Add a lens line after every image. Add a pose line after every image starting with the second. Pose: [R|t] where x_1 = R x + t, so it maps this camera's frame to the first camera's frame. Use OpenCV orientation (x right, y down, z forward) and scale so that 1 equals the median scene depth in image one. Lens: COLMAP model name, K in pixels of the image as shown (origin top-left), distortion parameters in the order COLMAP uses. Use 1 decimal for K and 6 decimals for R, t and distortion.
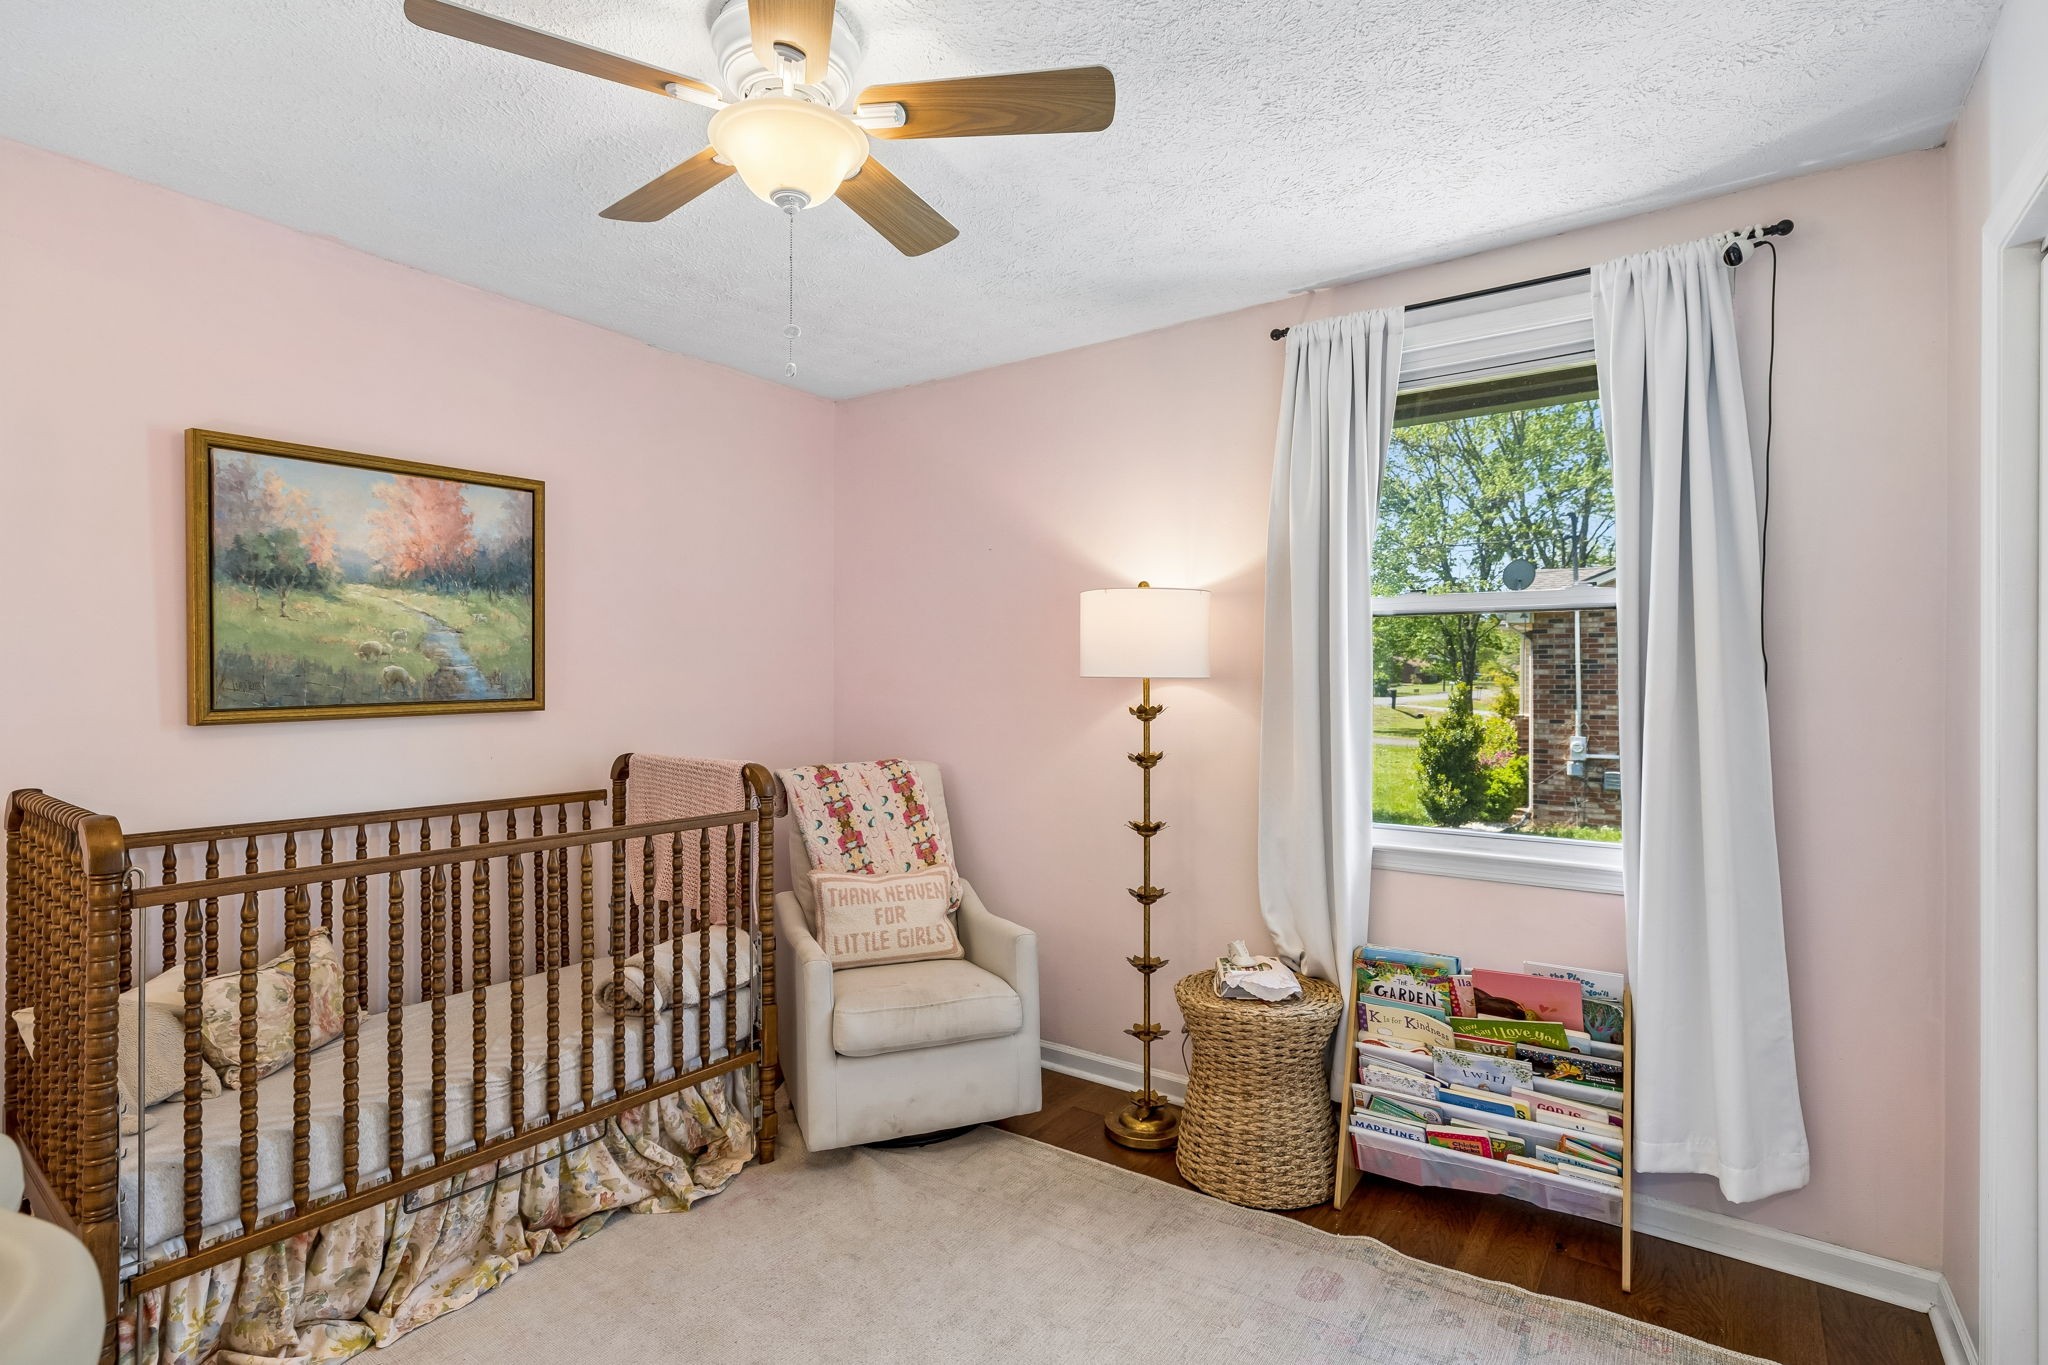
lens RADIAL K [[1024.8, 0, 1027.3], [0, 1024.8, 708.2], [0, 0, 1]] dist [0.001563, 0.000440]
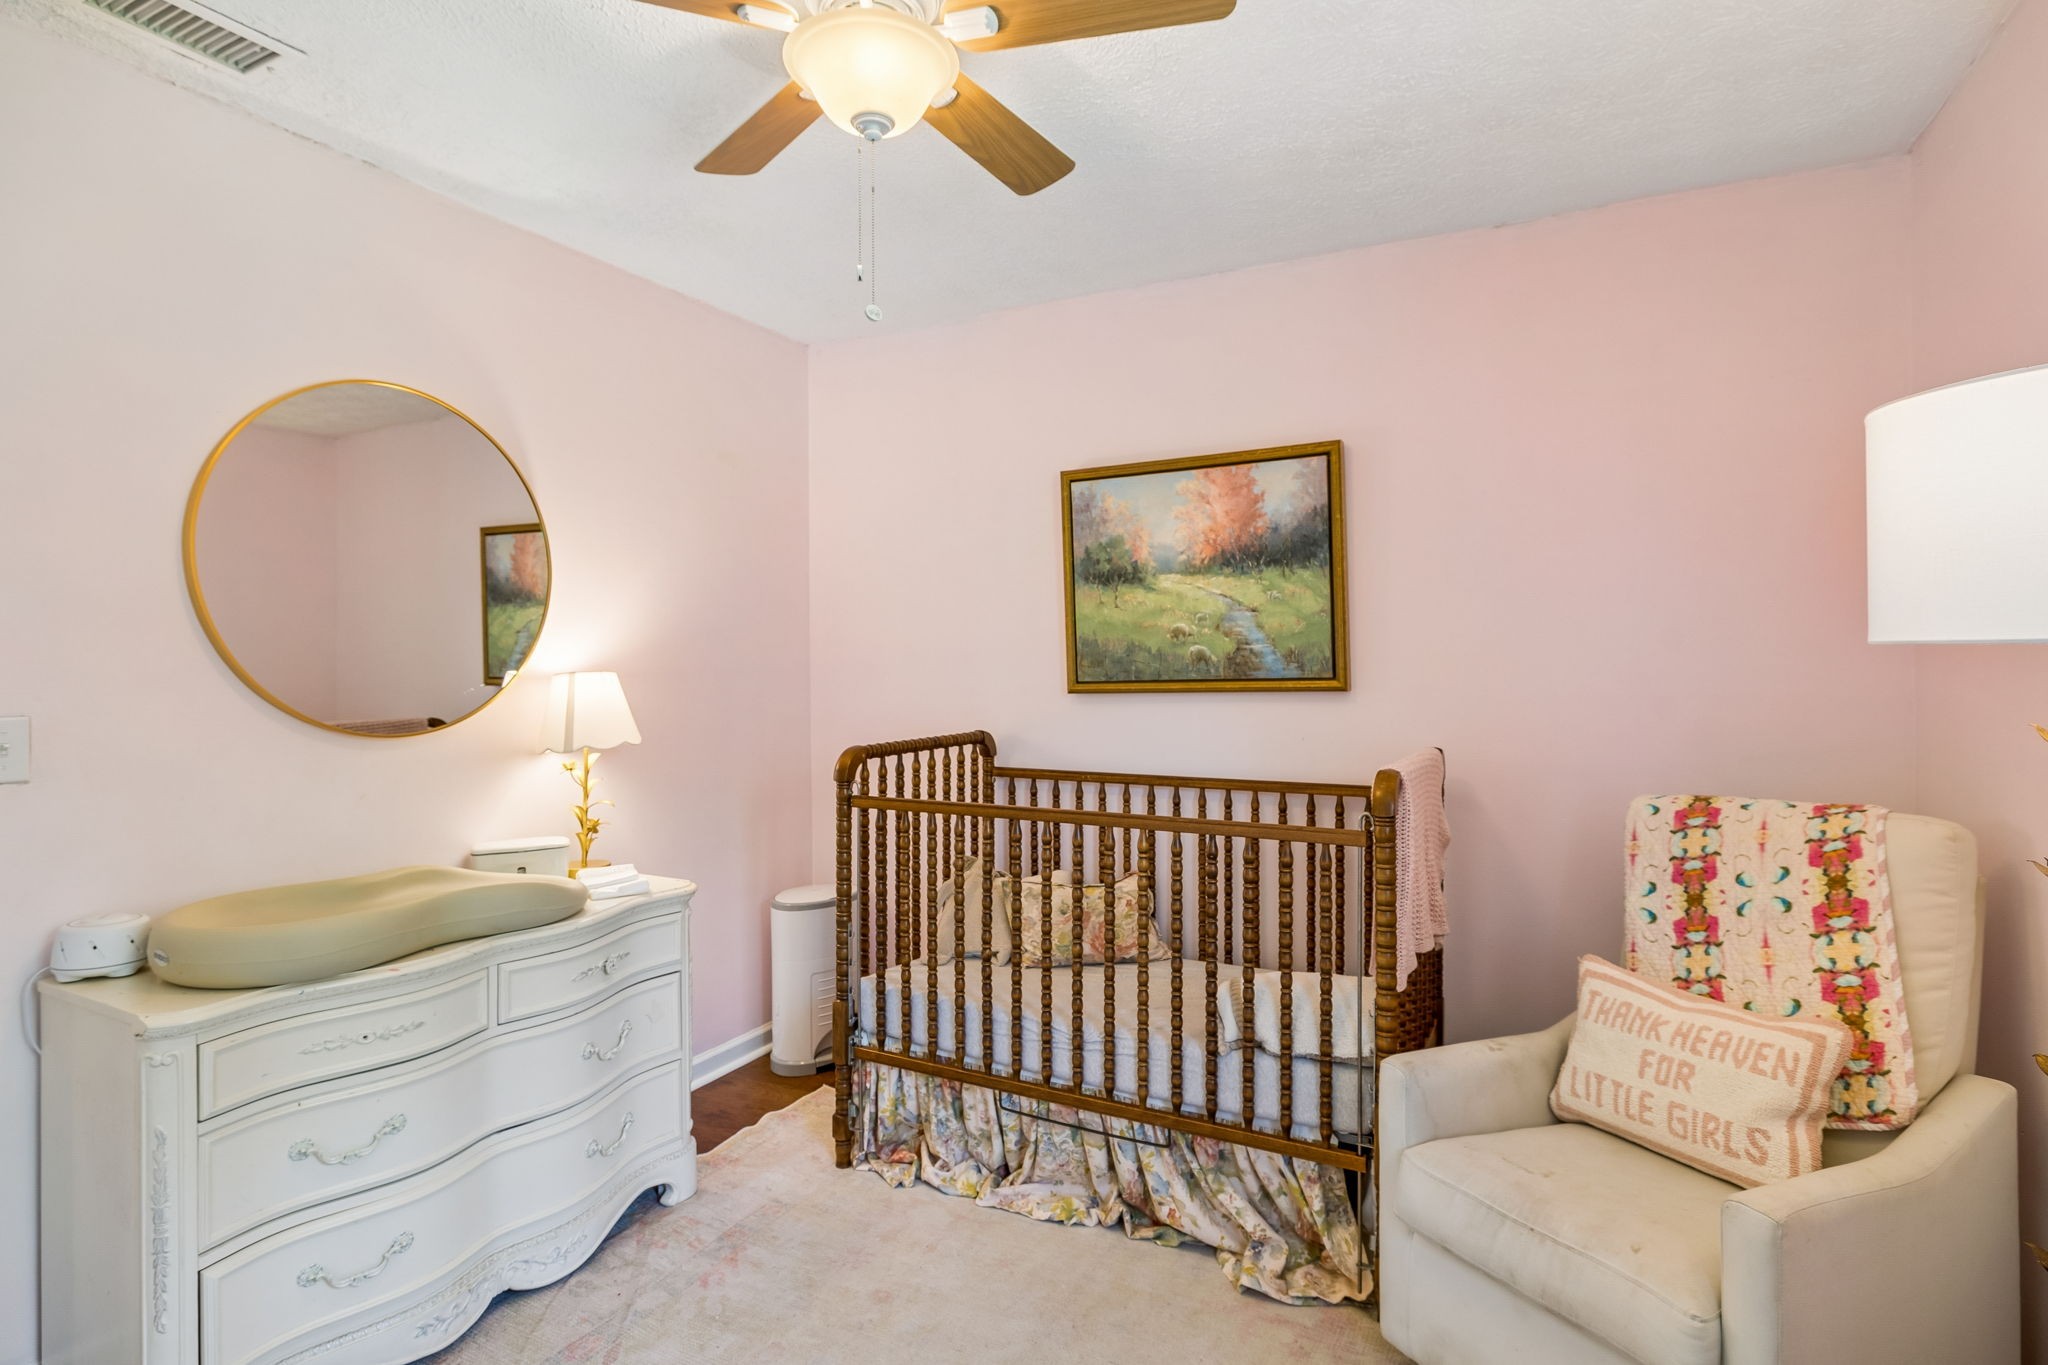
lens RADIAL K [[1060.9, 0, 1022.7], [0, 1060.9, 669.4], [0, 0, 1]] dist [0.002972, -0.000808]
pose [[0.117682, 0.008102, -0.993018, 0.483182], [-0.021864, 0.999745, 0.005566, -0.017901], [0.992811, 0.021056, 0.117830, 0.682356]]
